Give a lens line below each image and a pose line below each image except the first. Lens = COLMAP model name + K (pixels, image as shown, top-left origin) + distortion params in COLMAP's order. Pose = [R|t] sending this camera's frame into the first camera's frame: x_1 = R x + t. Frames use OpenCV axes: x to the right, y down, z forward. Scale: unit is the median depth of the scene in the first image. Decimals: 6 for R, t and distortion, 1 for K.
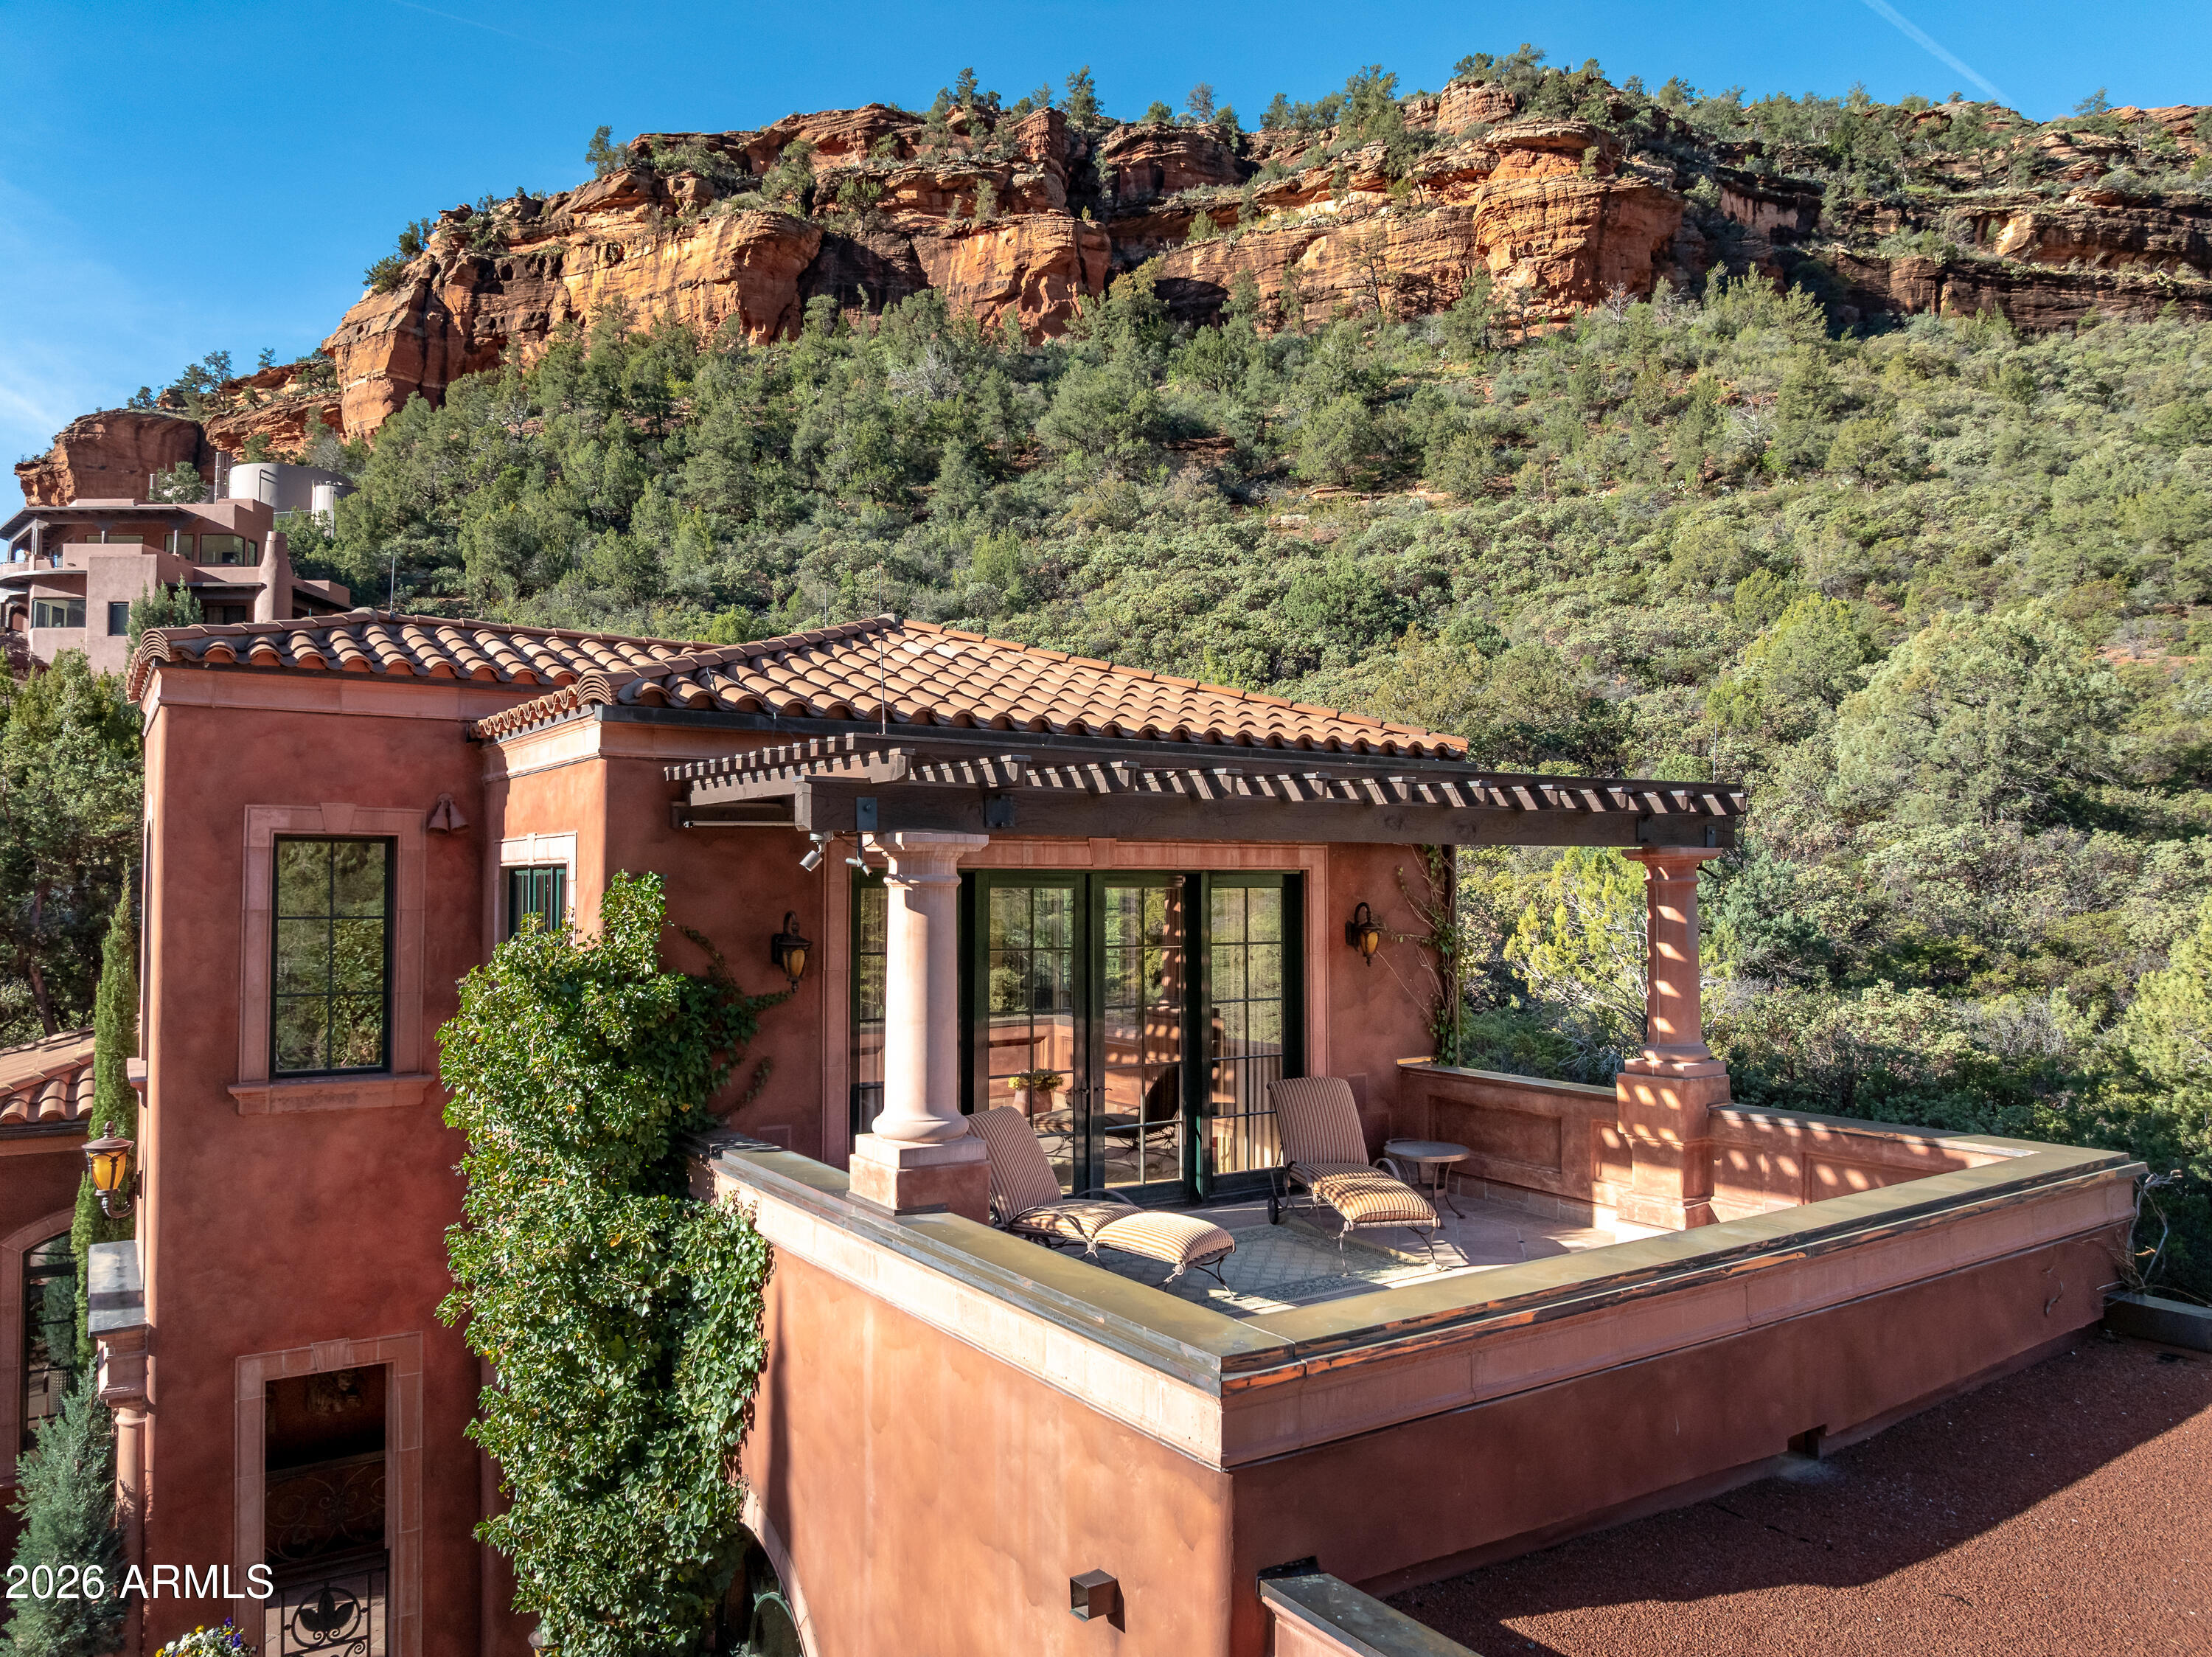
lens RADIAL K [[1558.3, 0, 1117.5], [0, 1558.3, 833.4], [0, 0, 1]] dist [-0.063092, 0.039977]
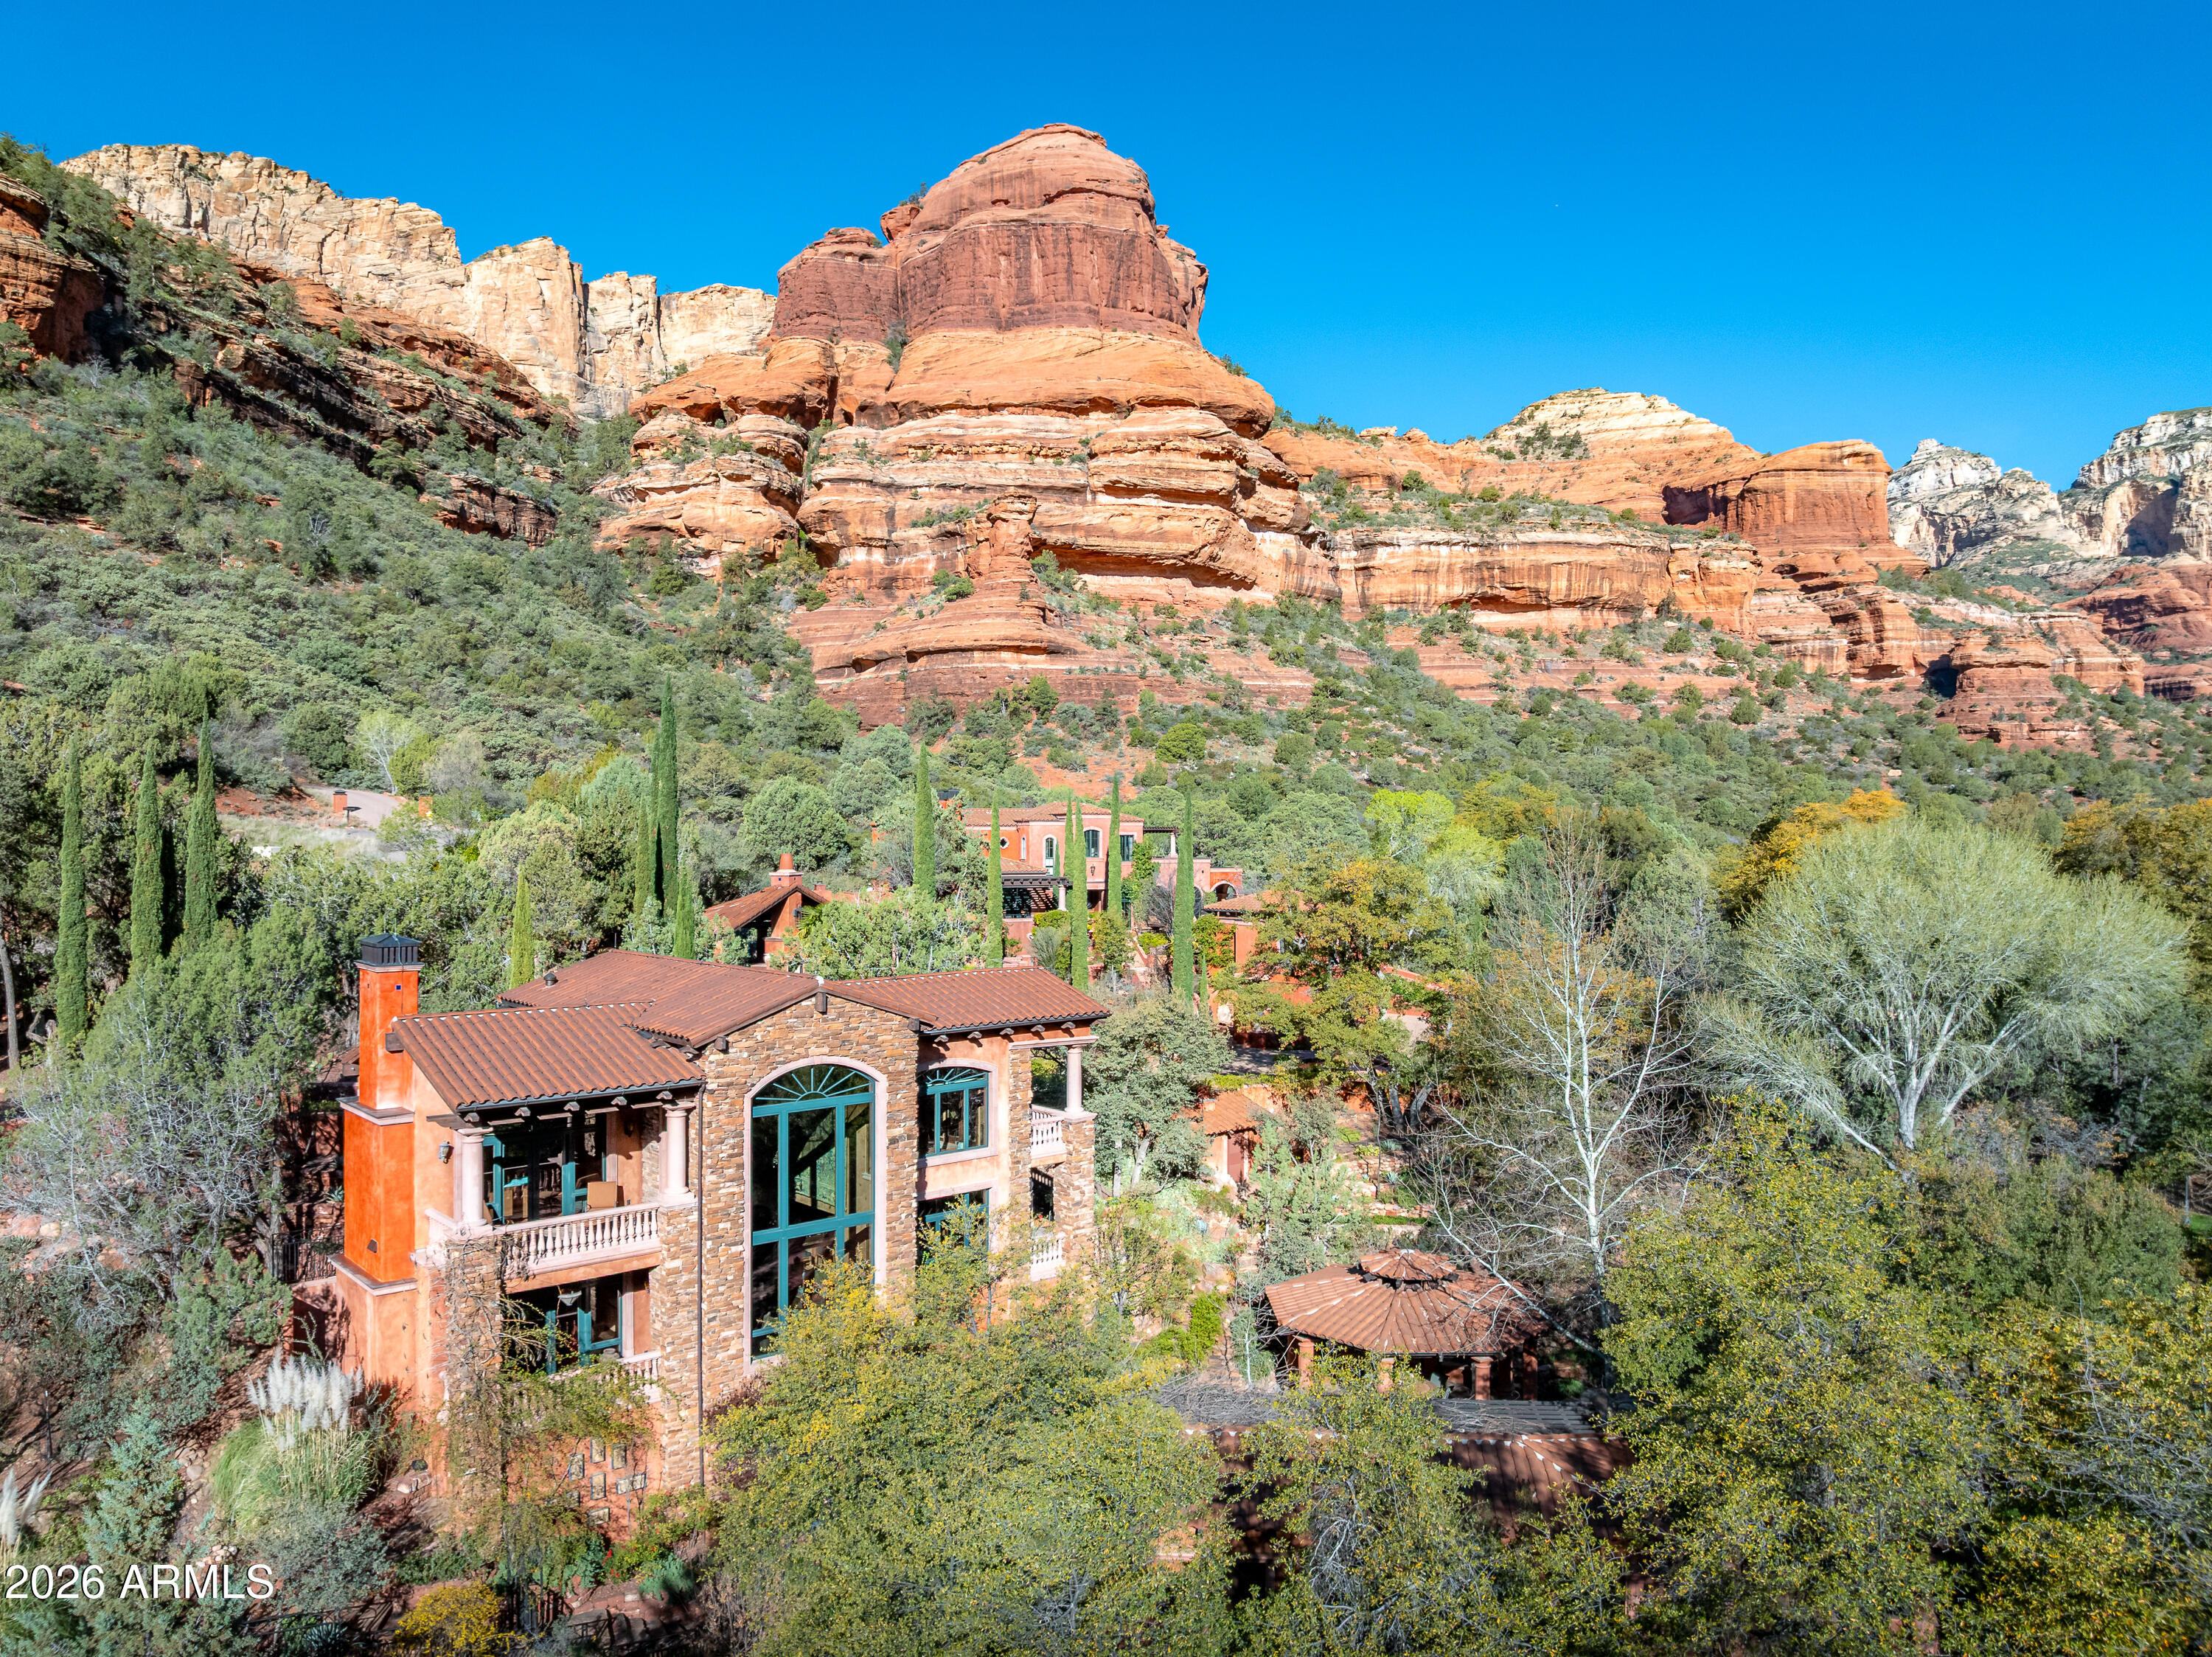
lens RADIAL K [[1572.2, 0, 1114.7], [0, 1572.2, 834.0], [0, 0, 1]] dist [-0.052009, 0.021543]
pose [[0.204098, 0.002247, 0.978948, -0.647622], [-0.033061, 0.999443, 0.004599, -0.002617], [-0.978392, -0.033304, 0.204058, -0.065411]]
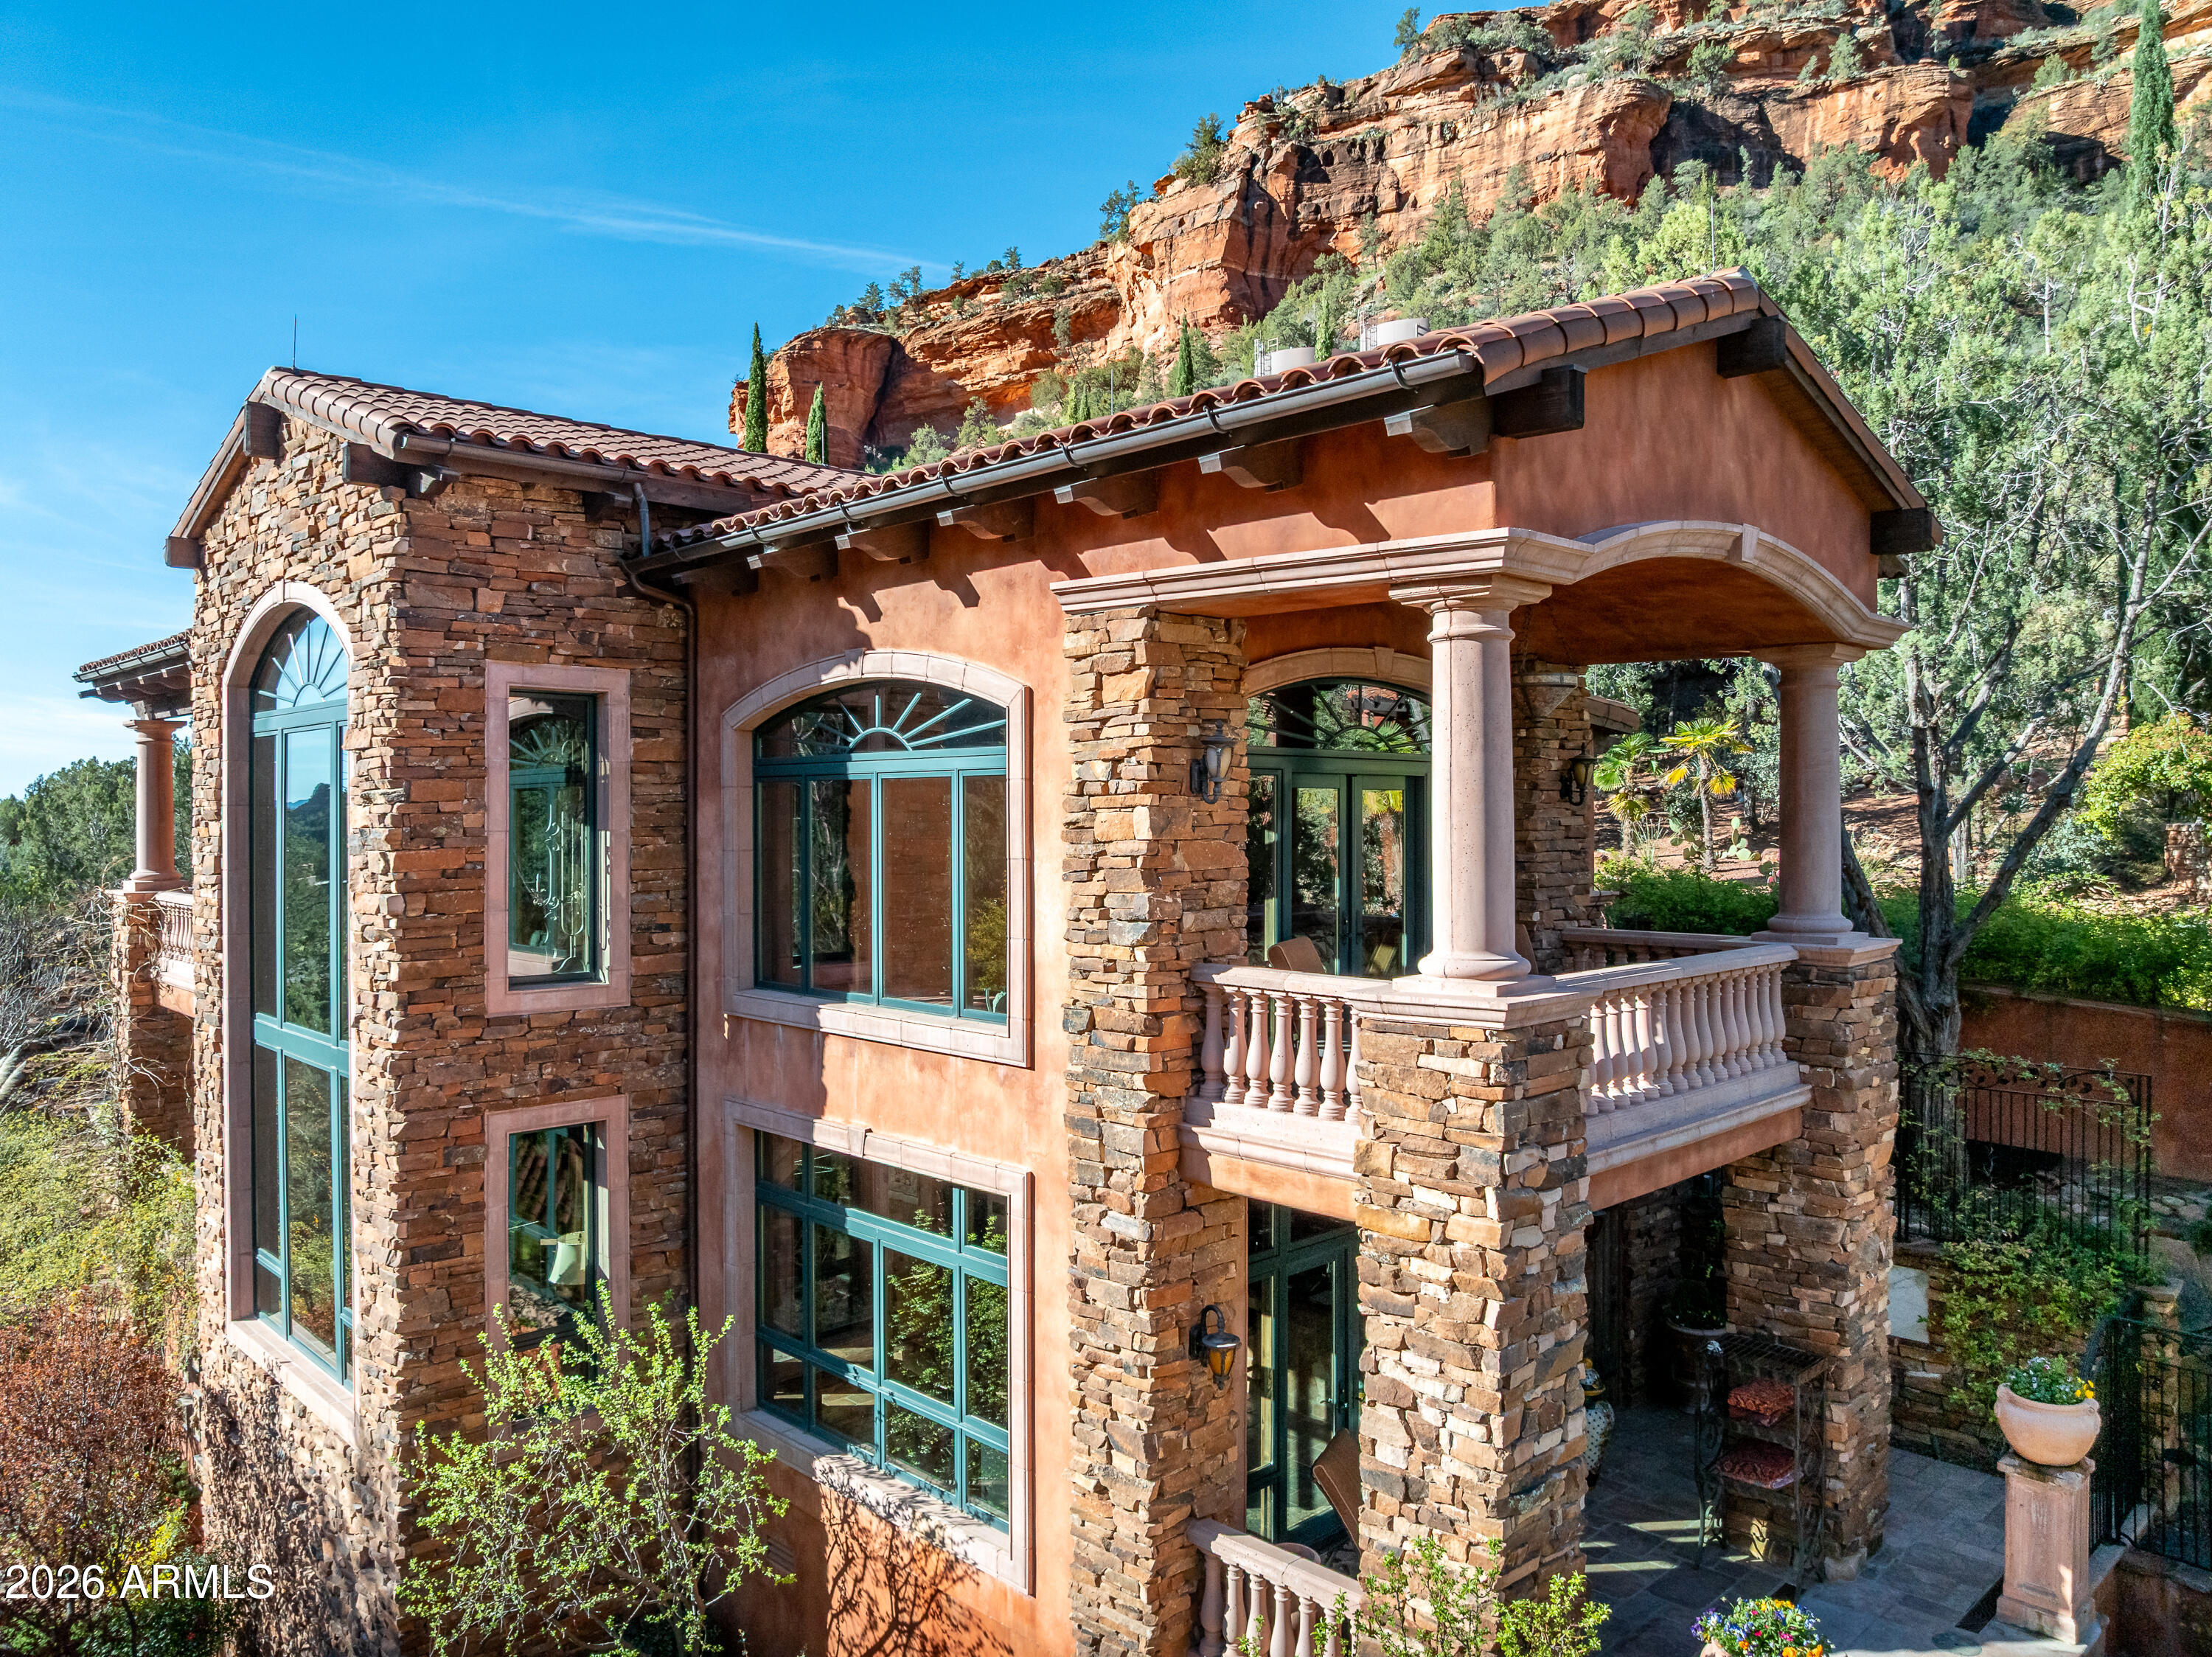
lens RADIAL K [[1559.7, 0, 1112.0], [0, 1559.7, 830.5], [0, 0, 1]] dist [-0.060785, 0.036046]
pose [[0.986590, -0.000471, -0.163220, -0.387195], [0.007109, 0.999171, 0.040086, 0.040309], [0.163066, -0.040709, 0.985775, -0.054308]]
